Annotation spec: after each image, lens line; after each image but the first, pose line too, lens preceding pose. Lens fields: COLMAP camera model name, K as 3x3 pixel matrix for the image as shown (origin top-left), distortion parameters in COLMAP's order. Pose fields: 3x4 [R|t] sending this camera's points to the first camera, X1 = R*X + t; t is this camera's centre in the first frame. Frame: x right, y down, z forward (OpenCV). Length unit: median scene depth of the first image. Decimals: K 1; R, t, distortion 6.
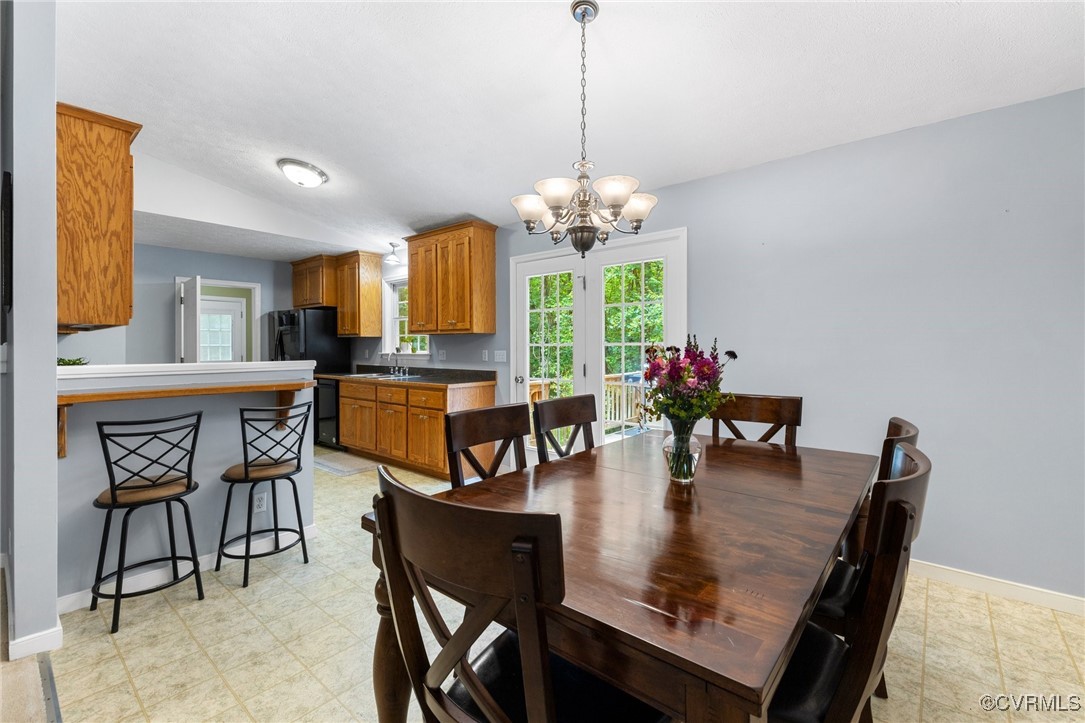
lens RADIAL K [[470.7, 0, 539.5], [0, 470.7, 350.9], [0, 0, 1]] dist [0.000738, 0.000770]
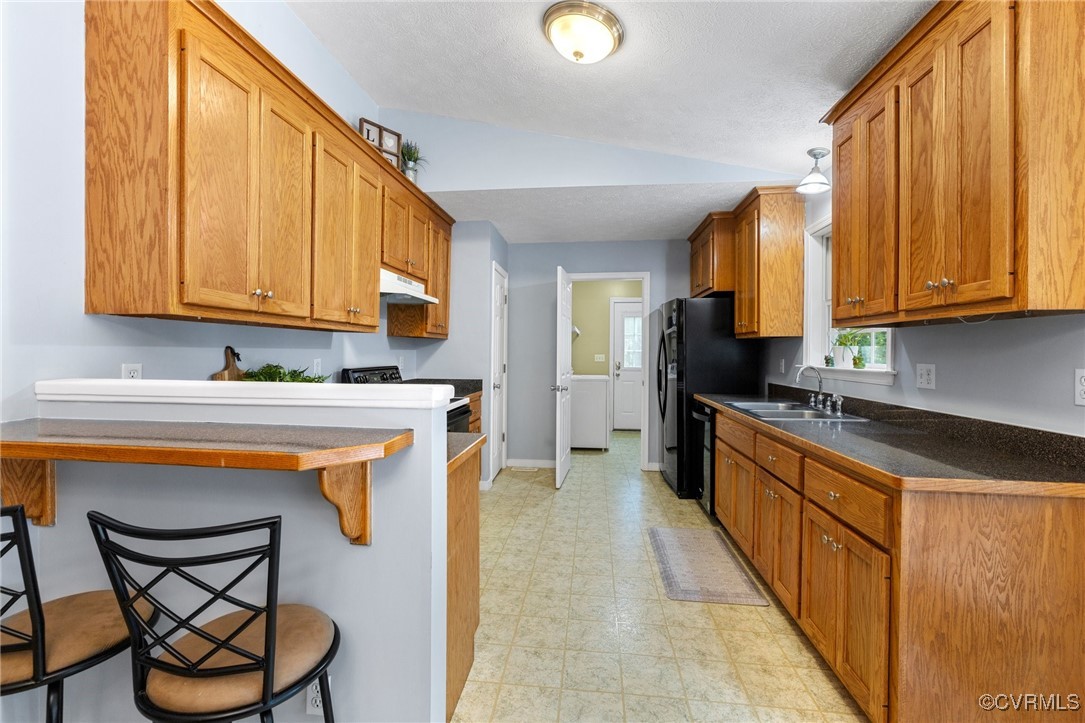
lens RADIAL K [[470.7, 0, 534.8], [0, 470.7, 353.2], [0, 0, 1]] dist [0.000738, 0.000770]
pose [[0.551165, 0.008990, -0.834348, -0.052493], [-0.016852, 0.999858, -0.000359, -0.004834], [0.834226, 0.014258, 0.551239, 0.473270]]
